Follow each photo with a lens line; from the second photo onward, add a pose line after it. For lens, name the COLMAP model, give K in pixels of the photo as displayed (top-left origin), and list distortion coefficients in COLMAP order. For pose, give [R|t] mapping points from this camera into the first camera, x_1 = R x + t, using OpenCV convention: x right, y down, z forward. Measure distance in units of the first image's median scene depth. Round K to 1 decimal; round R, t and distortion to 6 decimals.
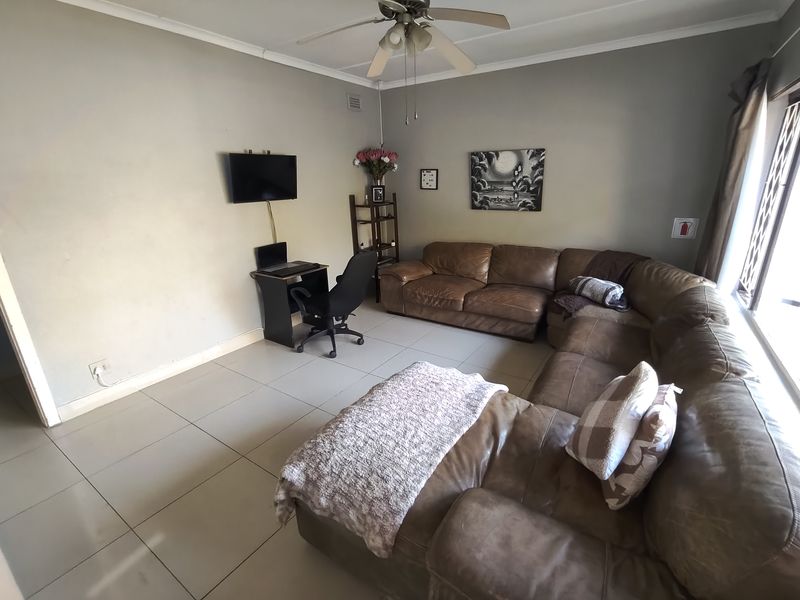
lens RADIAL K [[372.8, 0, 406.8], [0, 372.8, 301.9], [0, 0, 1]] dist [-0.003325, -0.001034]
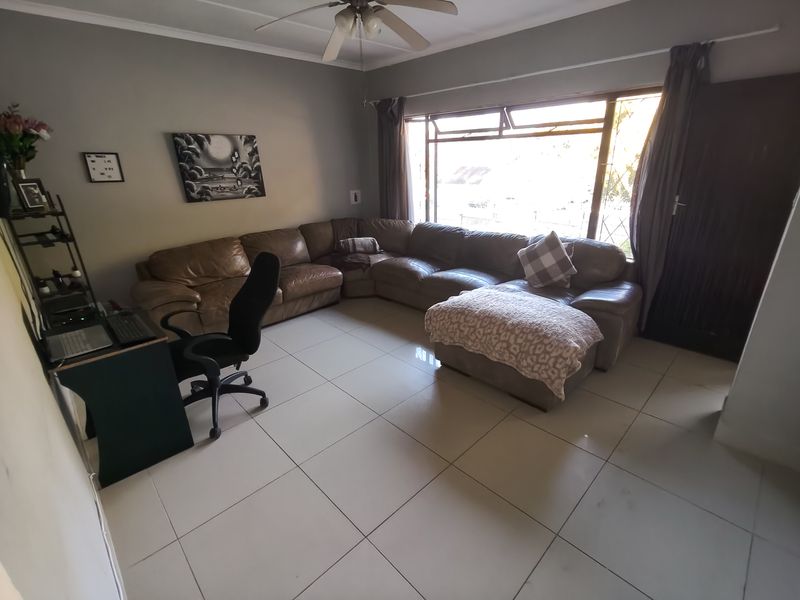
lens RADIAL K [[372.8, 0, 408.4], [0, 372.8, 299.2], [0, 0, 1]] dist [-0.003325, -0.001034]
pose [[0.202374, -0.329466, 0.922224, -0.610778], [0.325103, 0.910906, 0.254082, -0.112253], [-0.923771, 0.248398, 0.291454, 0.385889]]
